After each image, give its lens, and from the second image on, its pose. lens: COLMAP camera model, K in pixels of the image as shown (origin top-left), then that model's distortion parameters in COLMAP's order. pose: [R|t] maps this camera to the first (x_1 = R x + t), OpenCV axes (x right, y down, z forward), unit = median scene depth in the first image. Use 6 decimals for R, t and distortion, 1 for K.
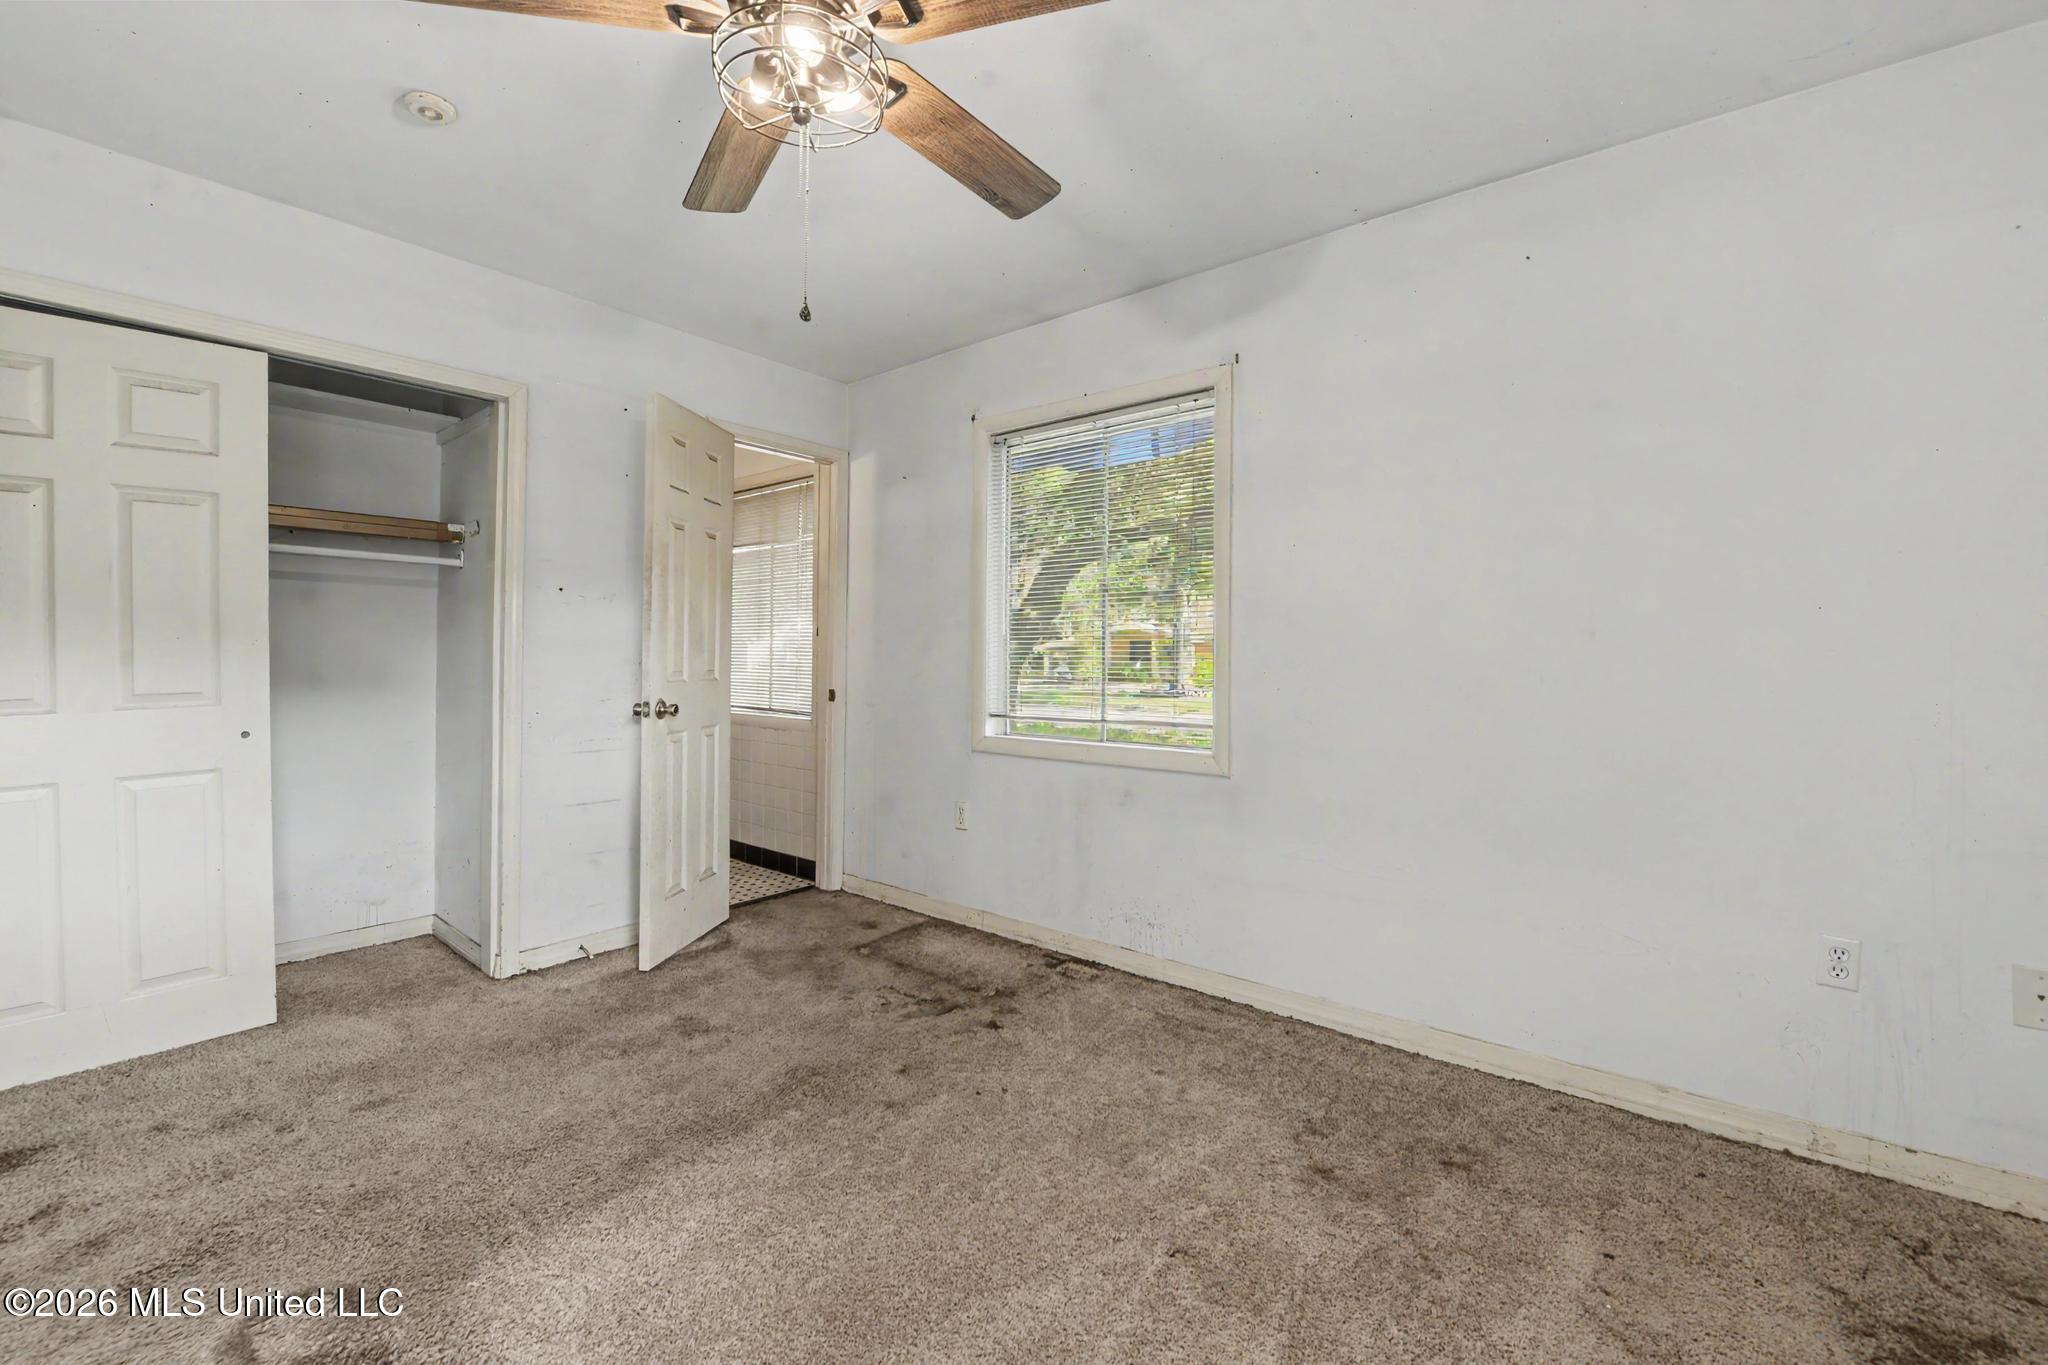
lens RADIAL K [[835.6, 0, 1018.3], [0, 835.6, 677.6], [0, 0, 1]] dist [-0.017360, -0.000785]
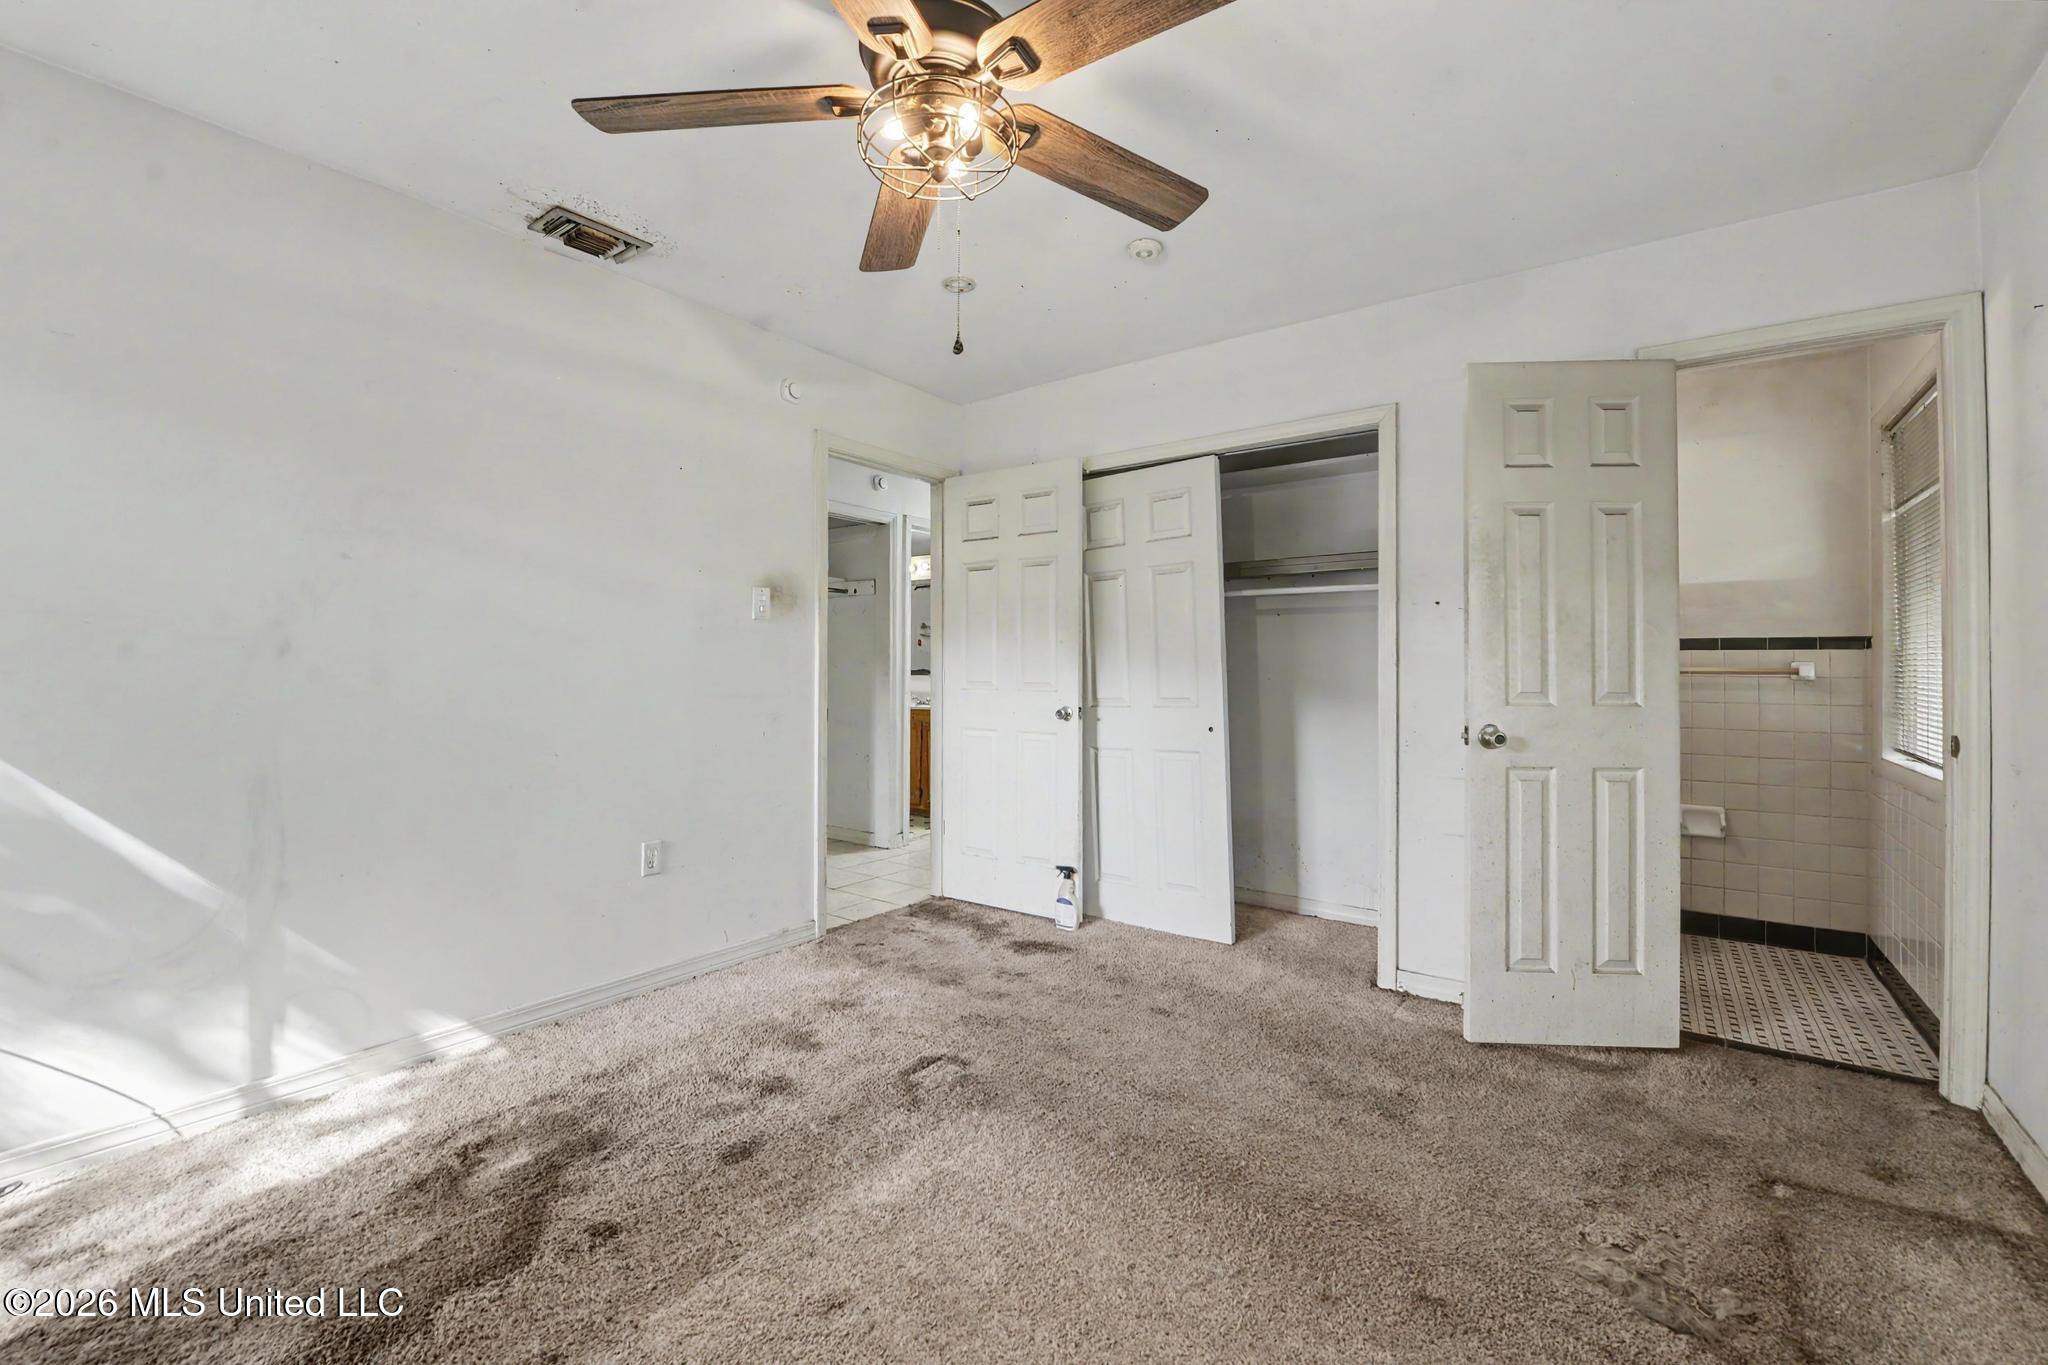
lens RADIAL K [[835.6, 0, 1022.6], [0, 835.6, 674.9], [0, 0, 1]] dist [-0.017360, -0.000785]
pose [[0.048222, -0.002312, -0.998834, 0.383039], [-0.029512, 0.999557, -0.003739, -0.007054], [0.998401, 0.029658, 0.048133, 0.493171]]
